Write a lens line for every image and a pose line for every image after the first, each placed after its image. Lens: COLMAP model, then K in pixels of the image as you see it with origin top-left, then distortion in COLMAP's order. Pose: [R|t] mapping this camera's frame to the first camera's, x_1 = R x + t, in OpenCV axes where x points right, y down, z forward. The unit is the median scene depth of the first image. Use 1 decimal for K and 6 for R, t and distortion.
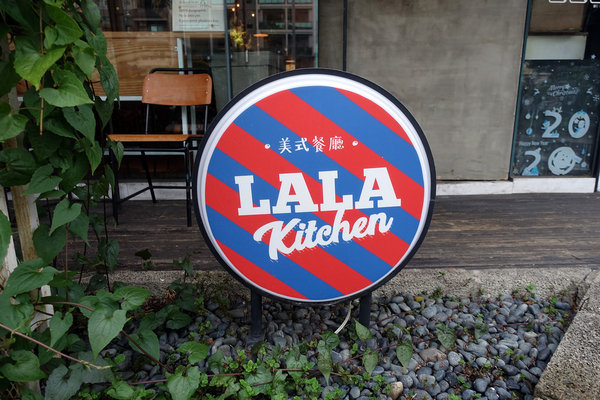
lens RADIAL K [[404.6, 0, 281.8], [0, 404.6, 196.1], [0, 0, 1]] dist [-0.001635, -0.007188]
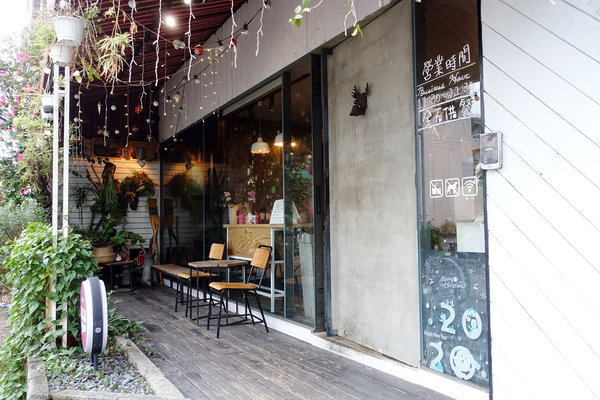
lens RADIAL K [[489.6, 0, 298.2], [0, 489.6, 201.2], [0, 0, 1]] dist [0.012342, 0.012256]
pose [[0.488320, -0.037684, -0.871850, 1.503051], [-0.184594, 0.971999, -0.145404, -0.212263], [0.852918, 0.231942, 0.467691, 0.115939]]
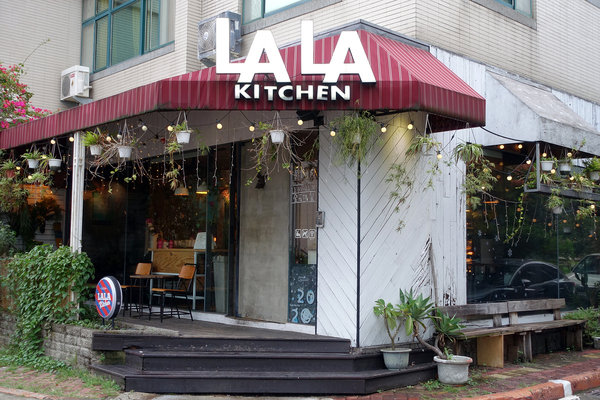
lens RADIAL K [[724.1, 0, 301.4], [0, 724.1, 200.0], [0, 0, 1]] dist [0.036510, 0.000000]
pose [[0.666818, -0.036886, -0.744307, 3.293657], [-0.184227, 0.959615, -0.212603, 0.119438], [0.722090, 0.278889, 0.633093, -1.335289]]
